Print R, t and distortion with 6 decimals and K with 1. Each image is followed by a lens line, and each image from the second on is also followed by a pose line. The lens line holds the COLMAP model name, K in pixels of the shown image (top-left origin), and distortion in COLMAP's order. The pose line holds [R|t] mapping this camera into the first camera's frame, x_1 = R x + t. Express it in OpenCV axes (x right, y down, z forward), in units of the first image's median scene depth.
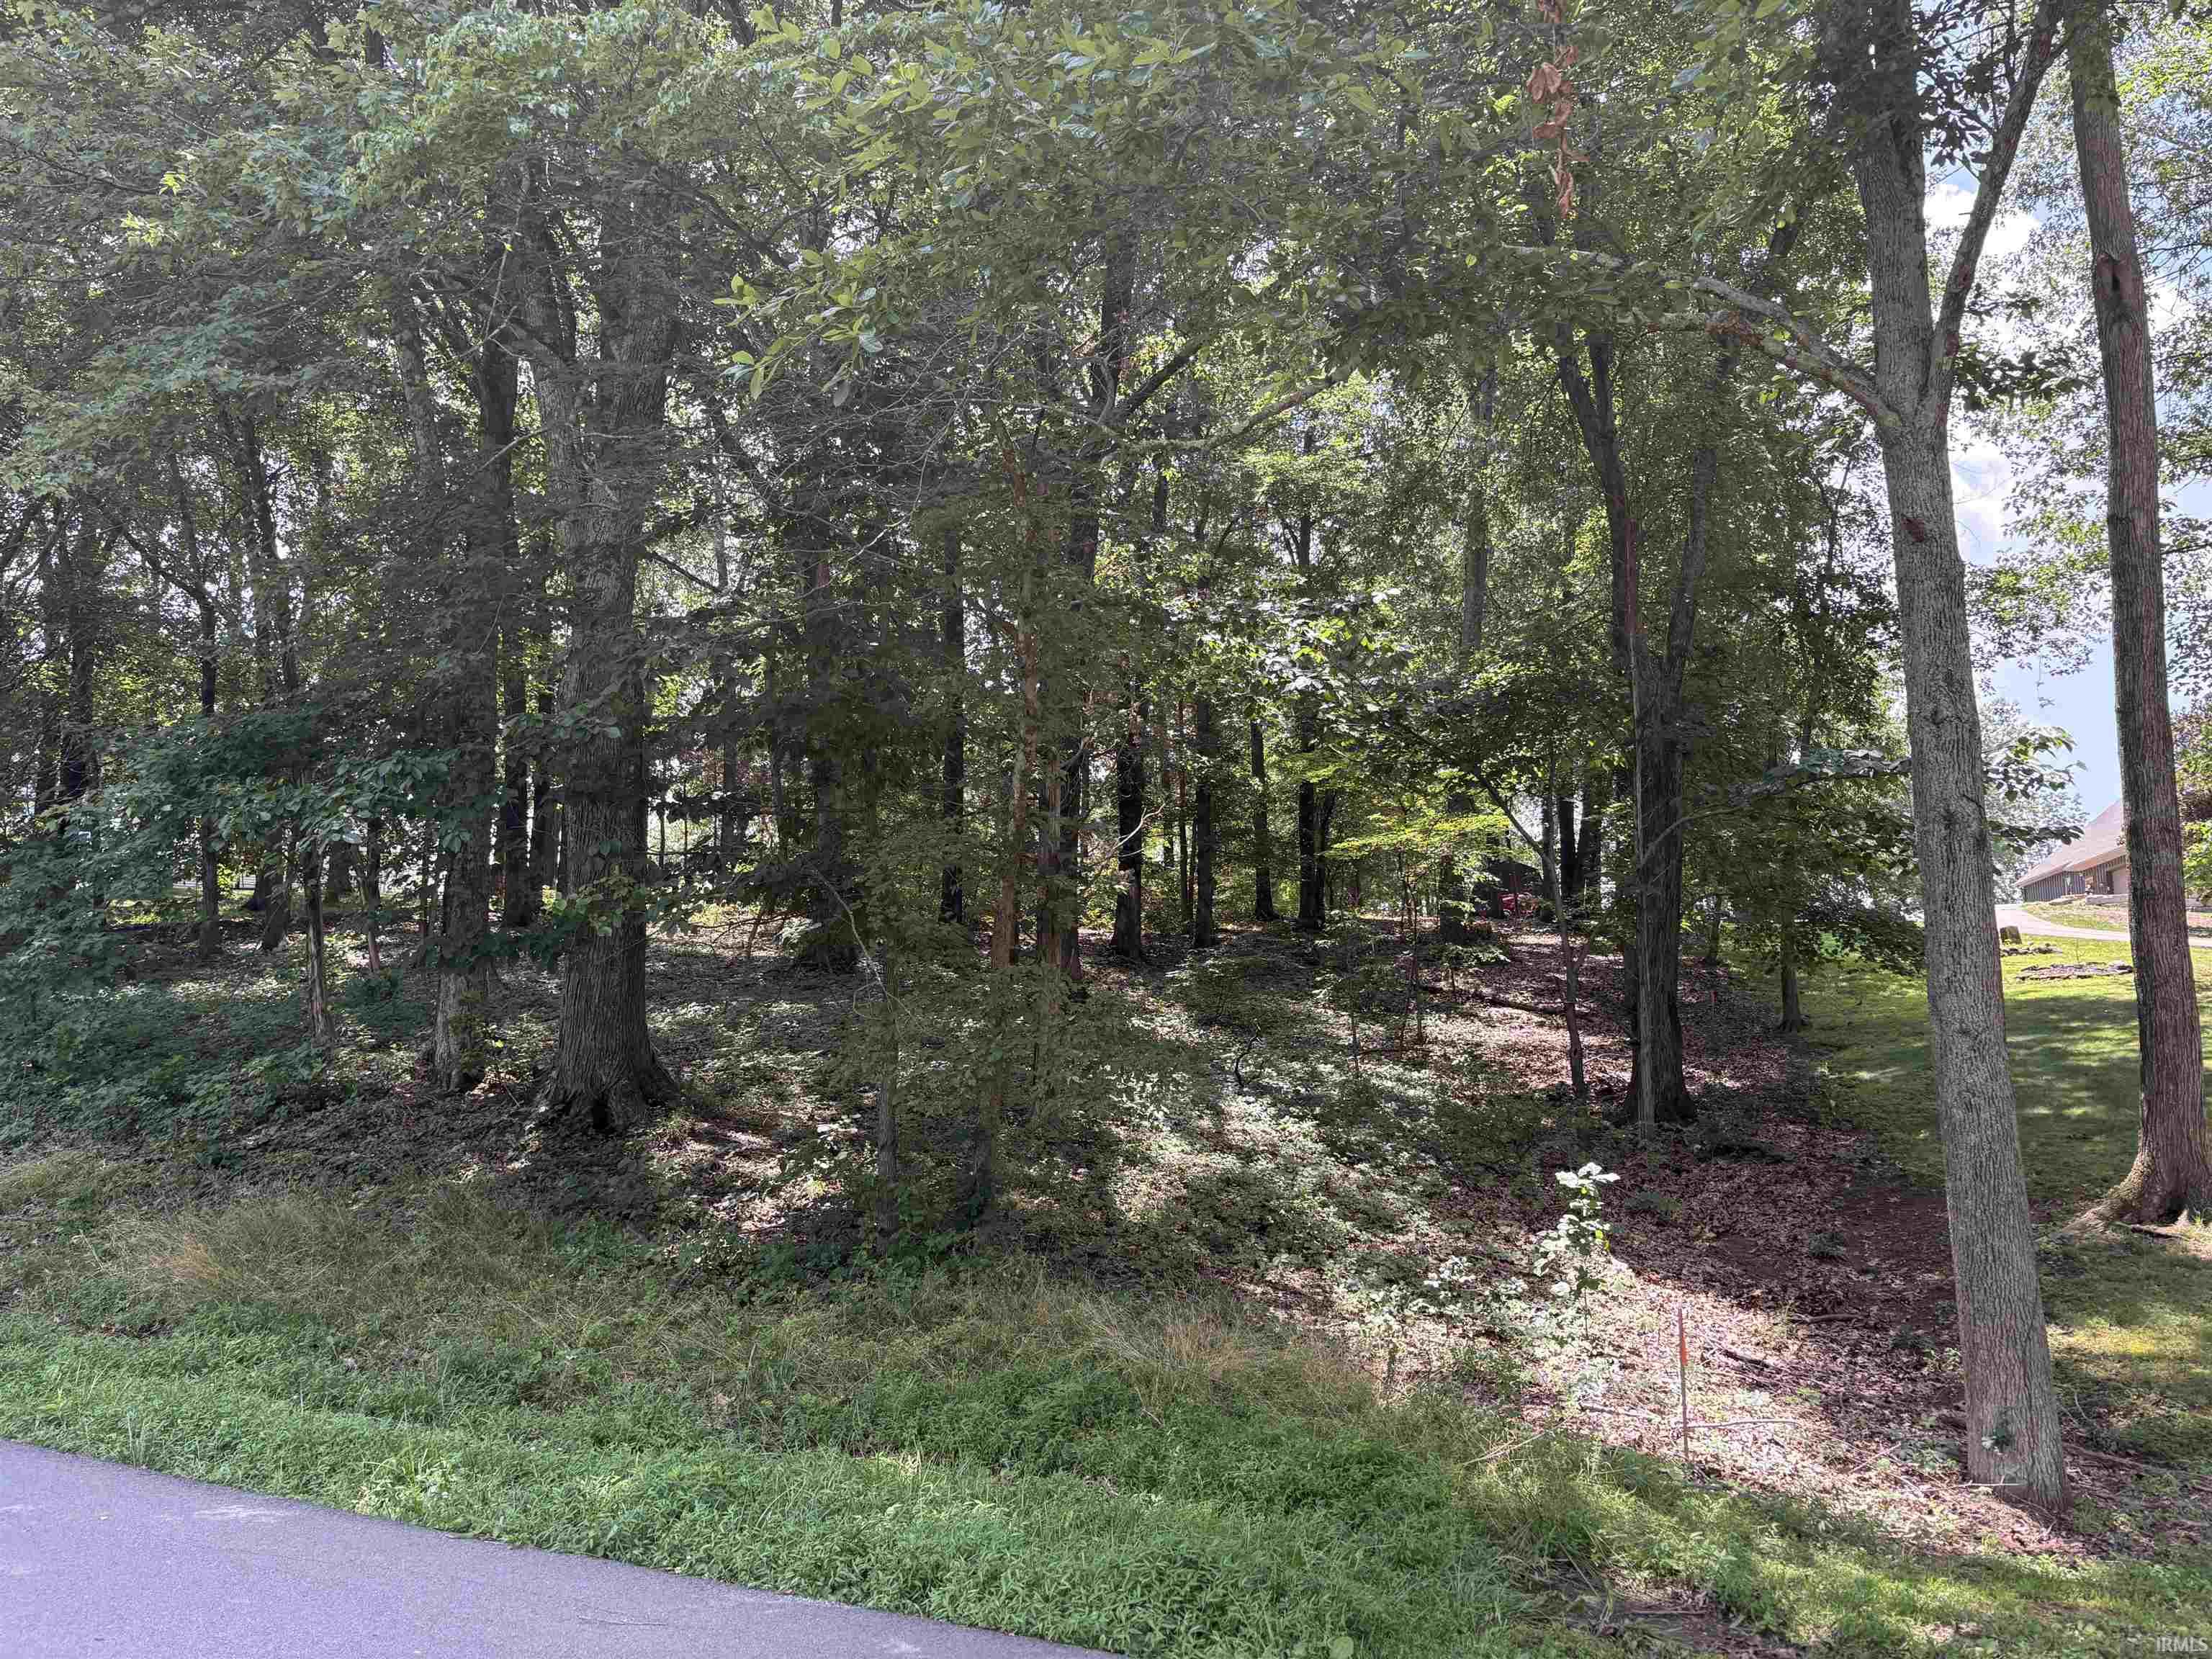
lens RADIAL K [[1725.2, 0, 1106.0], [0, 1725.2, 829.5], [0, 0, 1]] dist [0.035602, -0.002277]
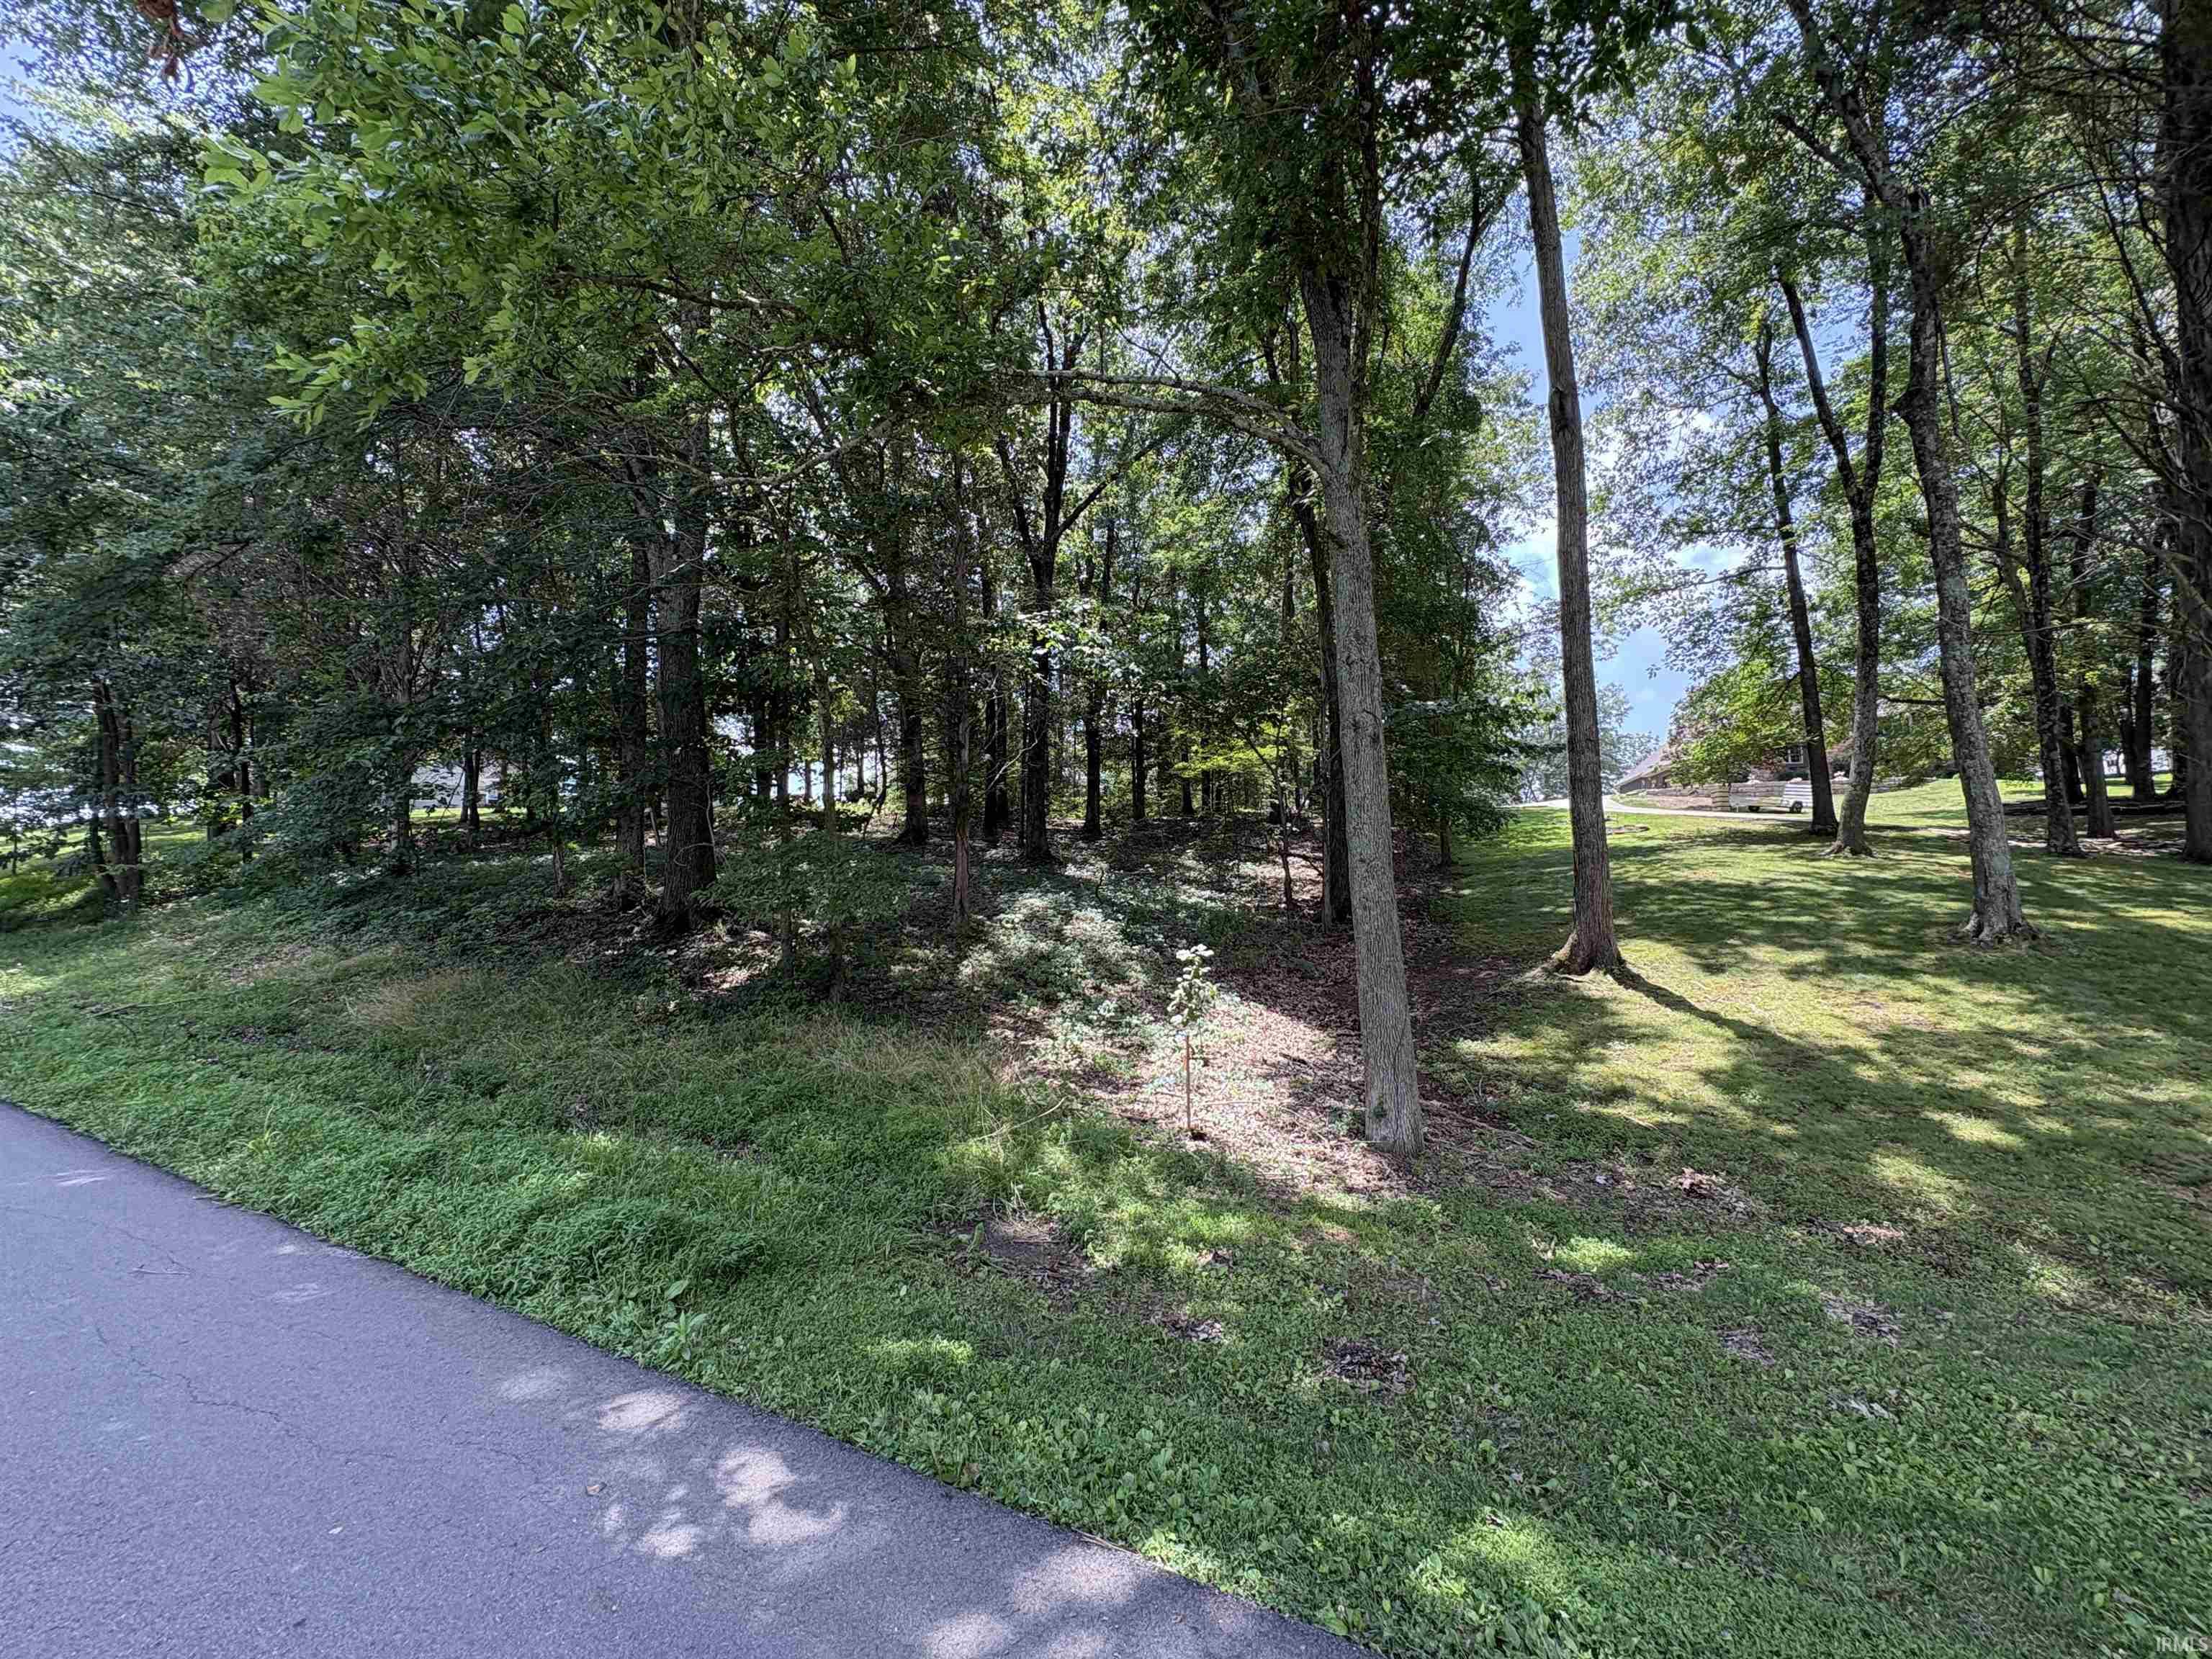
lens RADIAL K [[891.1, 0, 1106.0], [0, 891.1, 829.5], [0, 0, 1]] dist [0.001884, 0.000594]
pose [[0.997461, -0.018402, -0.068797, 0.250845], [0.022843, 0.997667, 0.064326, 0.024408], [0.067453, -0.065735, 0.995555, 0.145775]]
